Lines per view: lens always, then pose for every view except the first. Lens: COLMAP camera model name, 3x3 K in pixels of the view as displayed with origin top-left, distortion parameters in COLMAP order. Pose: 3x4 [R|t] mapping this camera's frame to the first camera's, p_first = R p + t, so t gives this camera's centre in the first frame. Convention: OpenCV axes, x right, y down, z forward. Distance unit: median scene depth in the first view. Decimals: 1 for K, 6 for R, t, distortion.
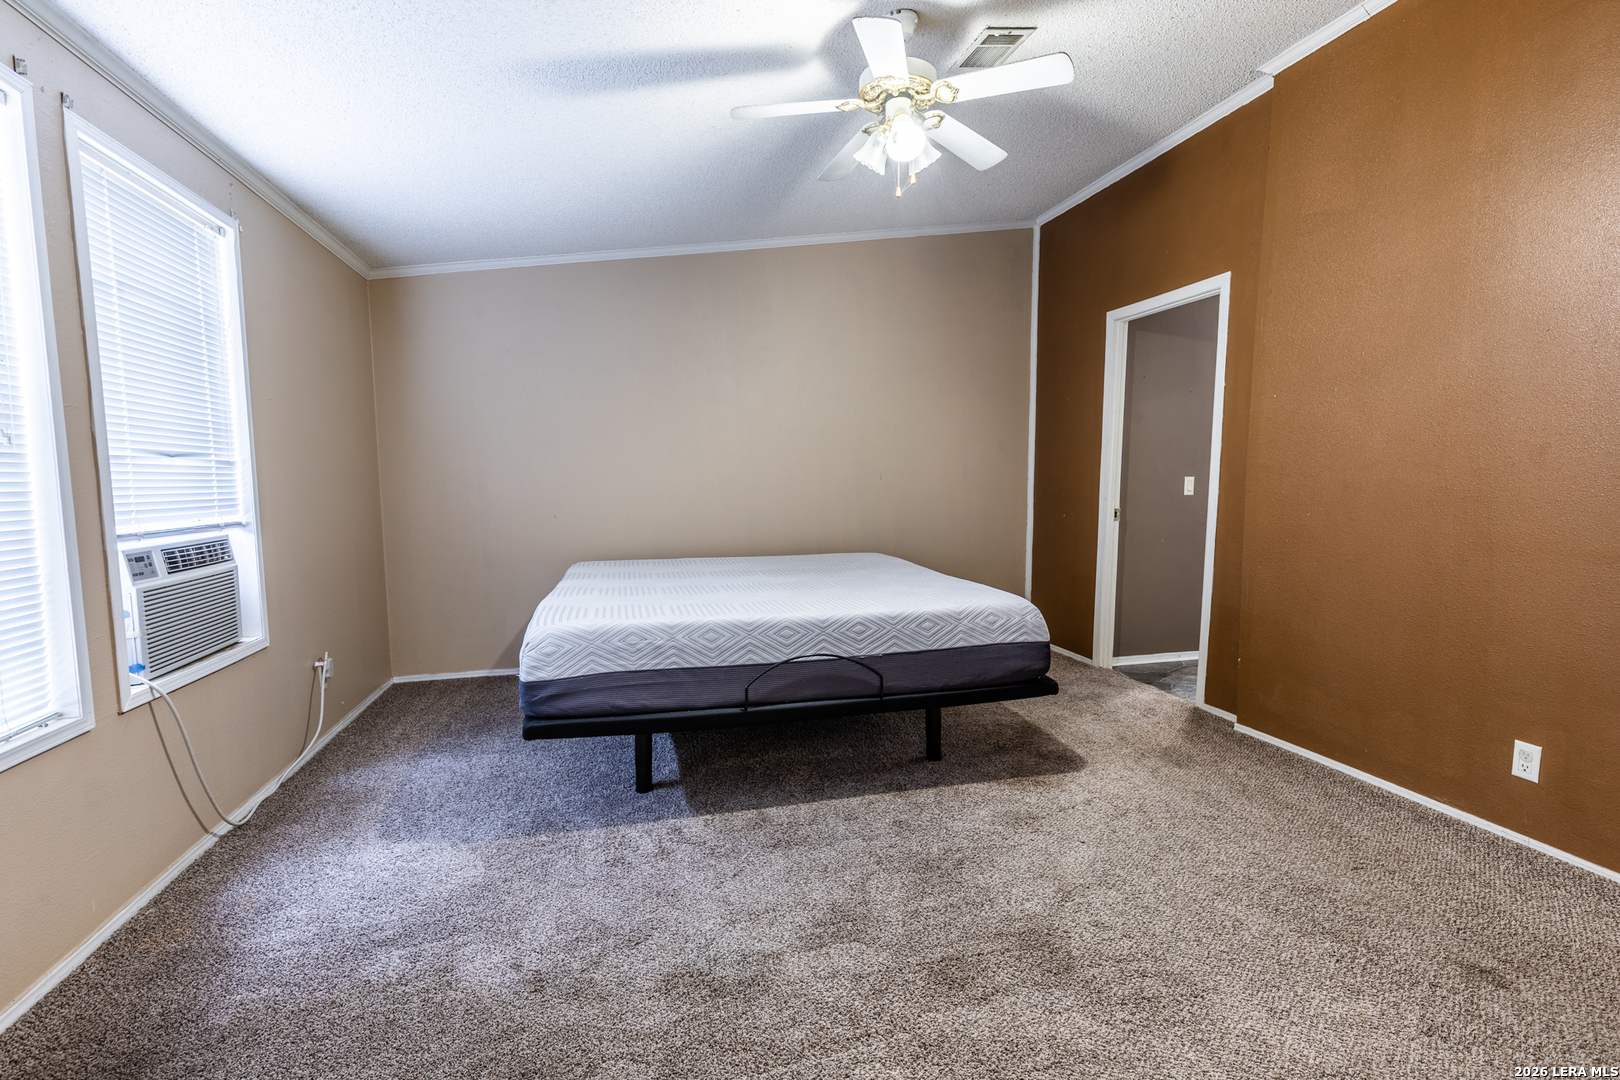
lens RADIAL K [[724.7, 0, 813.8], [0, 724.7, 539.3], [0, 0, 1]] dist [0.007354, 0.000016]
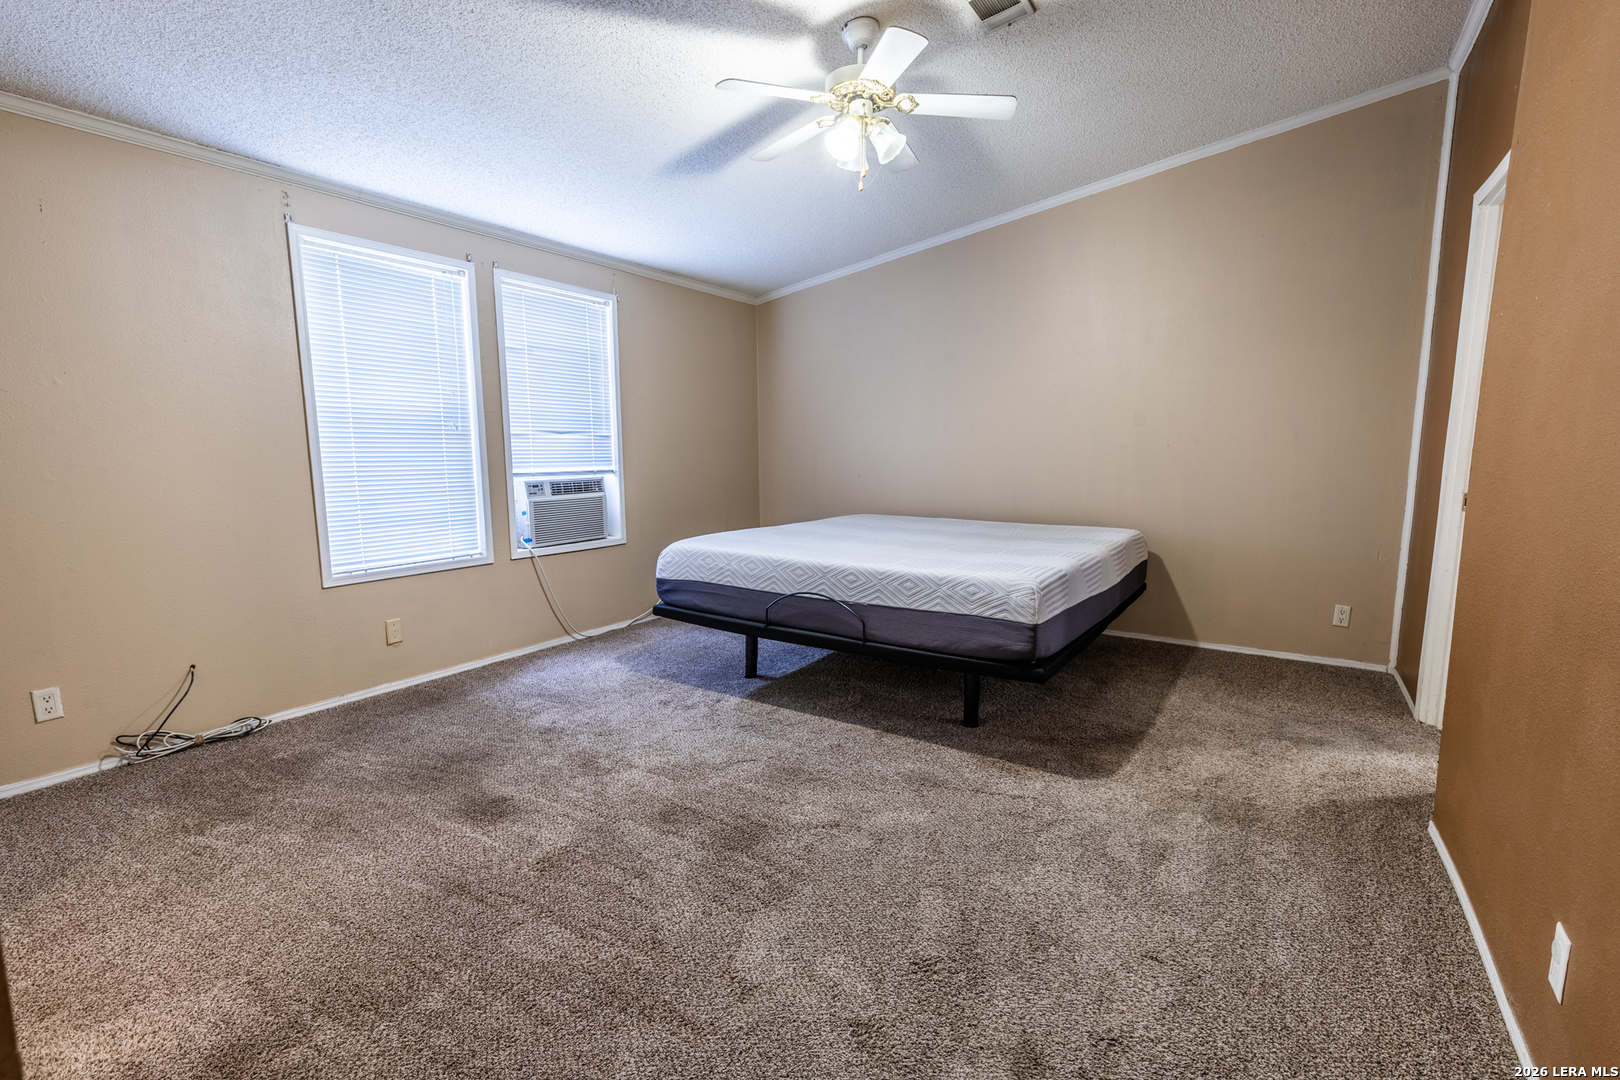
lens RADIAL K [[724.7, 0, 813.8], [0, 724.7, 539.3], [0, 0, 1]] dist [0.007354, 0.000016]
pose [[0.674458, 0.097835, -0.731802, 0.867483], [-0.064080, 0.995198, 0.073989, -0.019062], [0.735527, -0.003009, 0.677489, 0.183870]]
